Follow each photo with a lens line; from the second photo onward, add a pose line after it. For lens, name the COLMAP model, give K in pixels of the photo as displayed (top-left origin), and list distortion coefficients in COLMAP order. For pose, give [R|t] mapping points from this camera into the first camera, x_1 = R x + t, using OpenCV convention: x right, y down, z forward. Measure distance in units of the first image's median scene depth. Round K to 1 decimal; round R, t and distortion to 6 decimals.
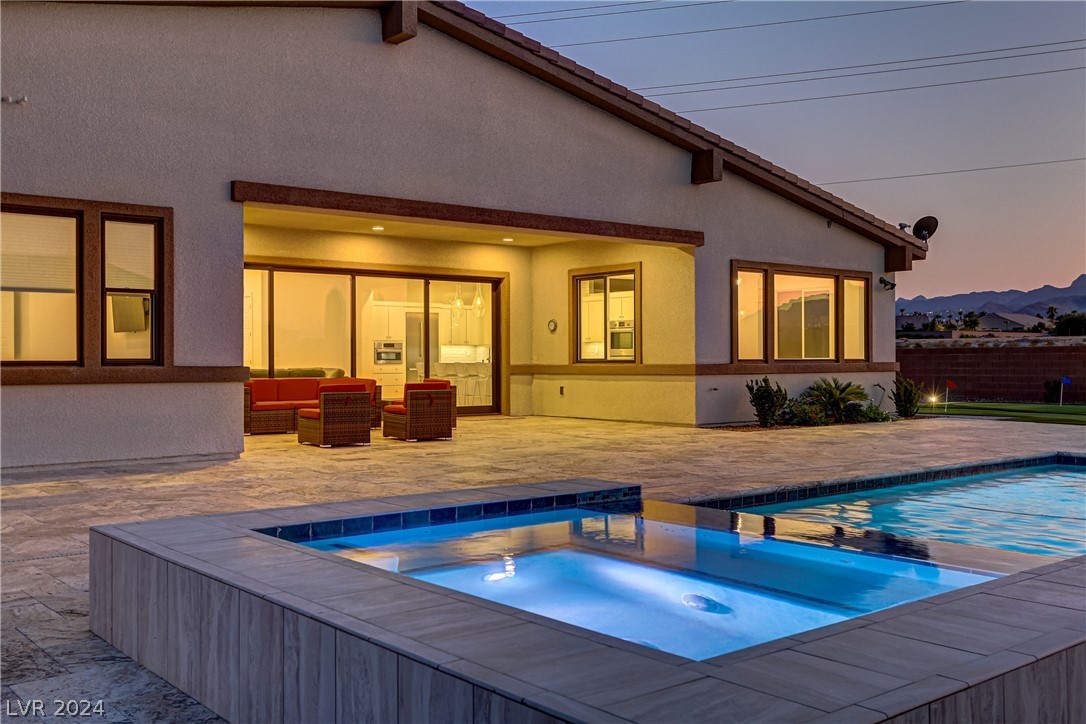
lens RADIAL K [[1026.7, 0, 538.7], [0, 1026.7, 358.5], [0, 0, 1]] dist [0.017245, 0.005566]
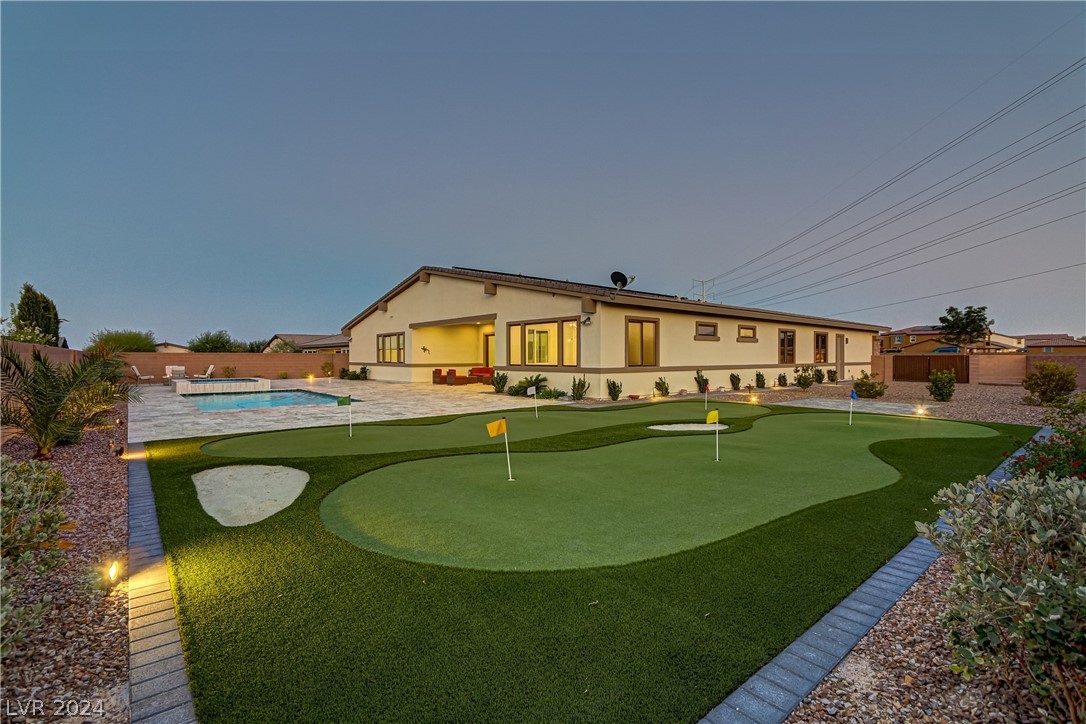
lens RADIAL K [[494.1, 0, 538.7], [0, 494.1, 358.9], [0, 0, 1]] dist [-0.015220, 0.000669]
pose [[0.011281, 0.009419, -0.999892, 1.162444], [0.004934, 0.999943, 0.009475, -0.019529], [0.999924, -0.005041, 0.011234, 0.925597]]
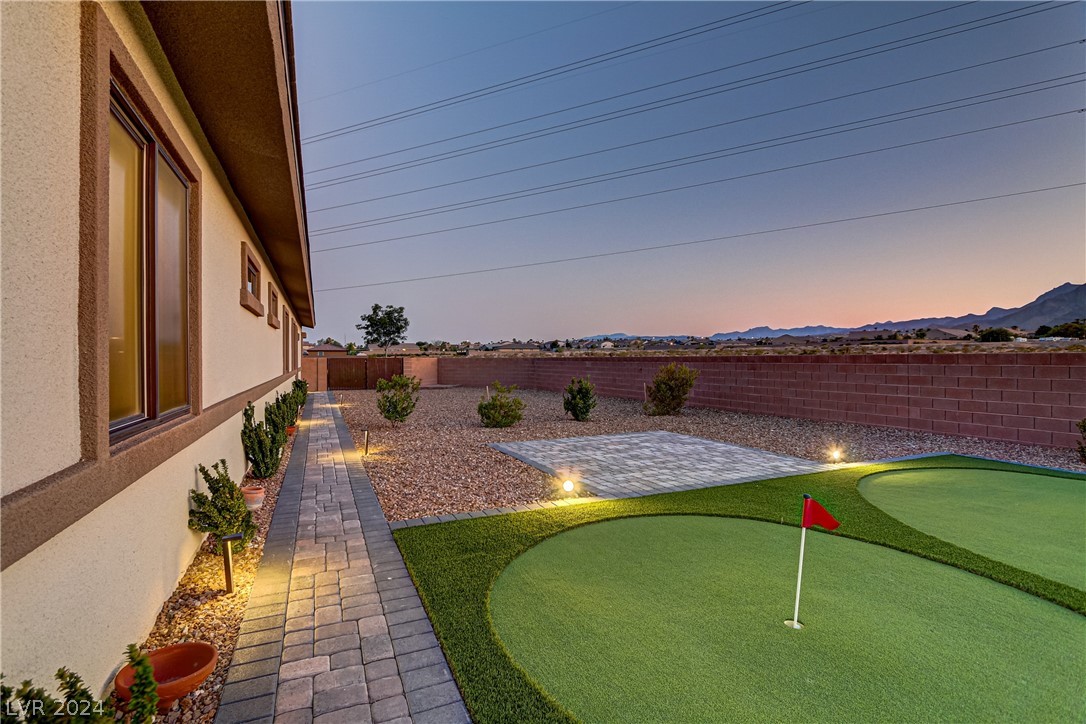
lens RADIAL K [[494.1, 0, 538.7], [0, 494.1, 358.9], [0, 0, 1]] dist [-0.015220, 0.000669]
pose [[0.964944, 0.000570, -0.262454, 0.432981], [0.001126, 0.999979, 0.006311, -0.015846], [0.262452, -0.006385, 0.964924, 1.026938]]
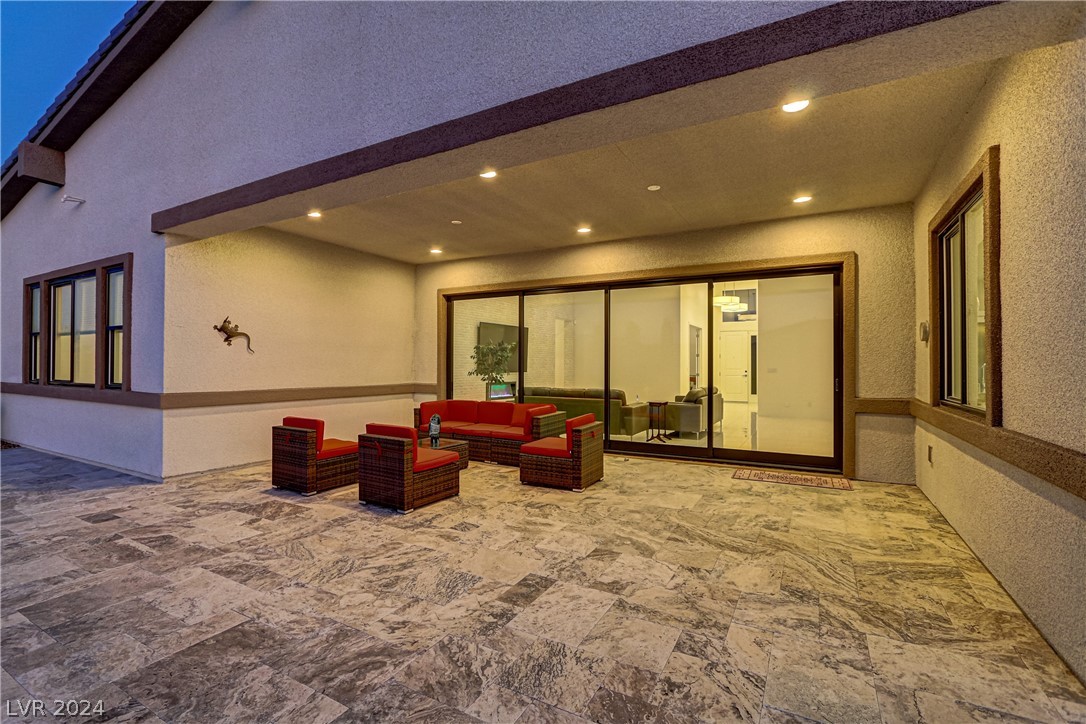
lens RADIAL K [[494.1, 0, 538.7], [0, 494.1, 358.9], [0, 0, 1]] dist [-0.015220, 0.000669]
pose [[0.361282, -0.007089, -0.932430, 0.179340], [-0.003043, 0.999957, -0.008782, -0.014197], [0.932452, 0.006010, 0.361244, 0.701843]]
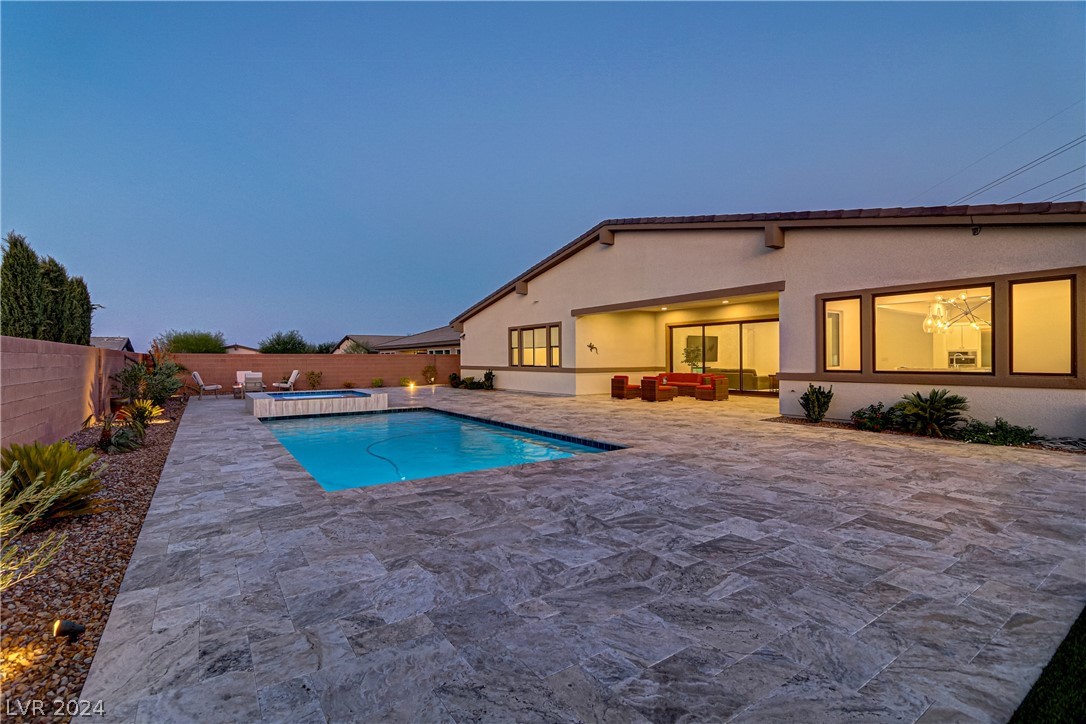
lens RADIAL K [[494.1, 0, 538.7], [0, 494.1, 358.9], [0, 0, 1]] dist [-0.015220, 0.000669]
pose [[-0.086360, 0.005597, -0.996248, 0.740626], [0.009162, 0.999946, 0.004823, -0.017226], [0.996222, -0.008711, -0.086407, 0.608935]]
